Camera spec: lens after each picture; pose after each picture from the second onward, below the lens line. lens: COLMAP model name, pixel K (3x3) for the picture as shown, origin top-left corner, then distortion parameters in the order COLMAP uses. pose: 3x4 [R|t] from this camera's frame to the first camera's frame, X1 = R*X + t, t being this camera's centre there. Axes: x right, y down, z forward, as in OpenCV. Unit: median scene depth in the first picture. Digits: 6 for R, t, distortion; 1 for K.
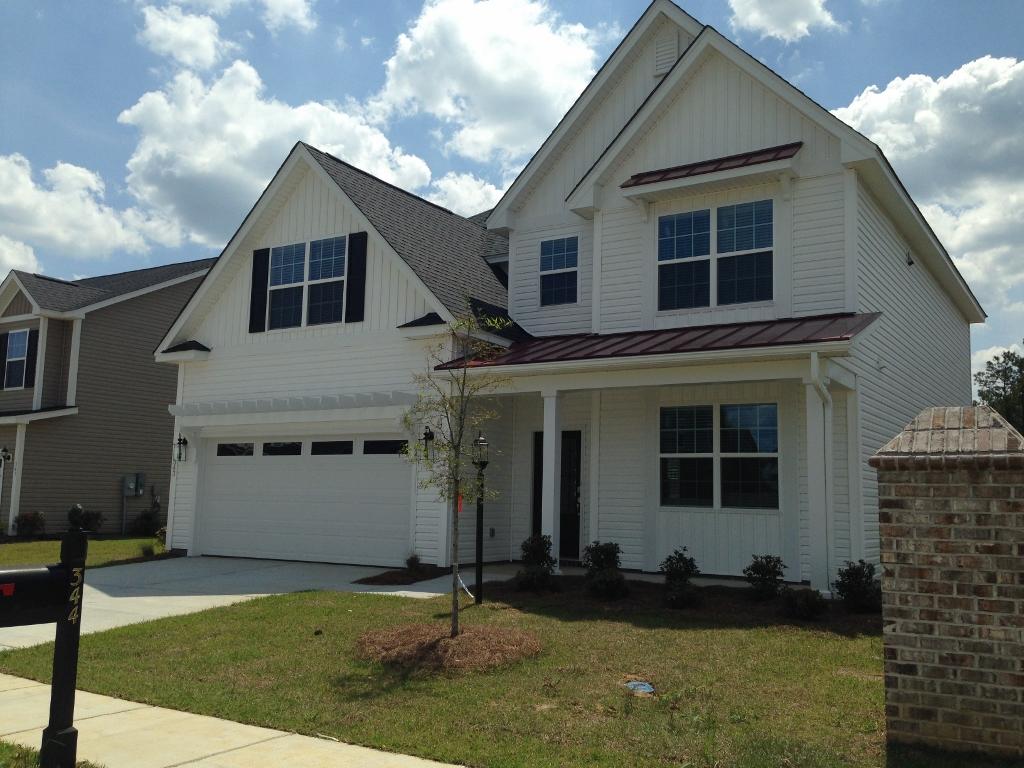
lens RADIAL K [[931.2, 0, 512.0], [0, 931.2, 384.0], [0, 0, 1]] dist [0.080691, -0.118906]
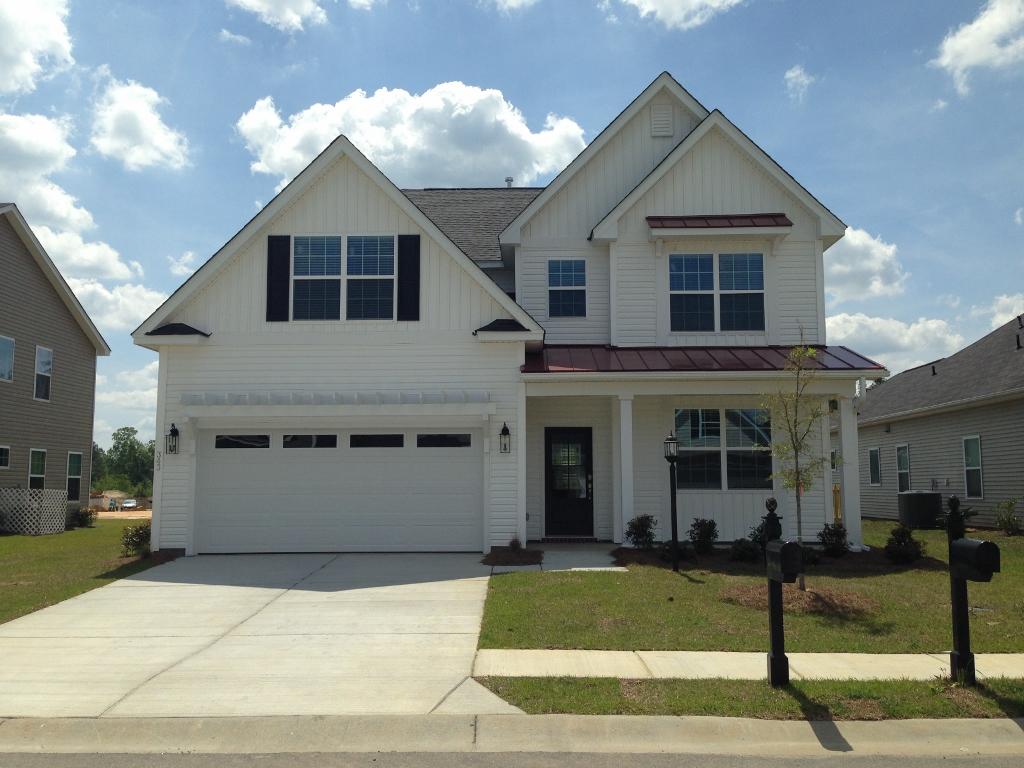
lens RADIAL K [[931.2, 0, 512.0], [0, 931.2, 384.0], [0, 0, 1]] dist [0.080691, -0.118906]
pose [[0.861054, 0.033790, 0.507390, -0.624689], [-0.042103, 0.999101, 0.004914, -0.005844], [-0.506768, -0.025593, 0.861702, 0.040930]]
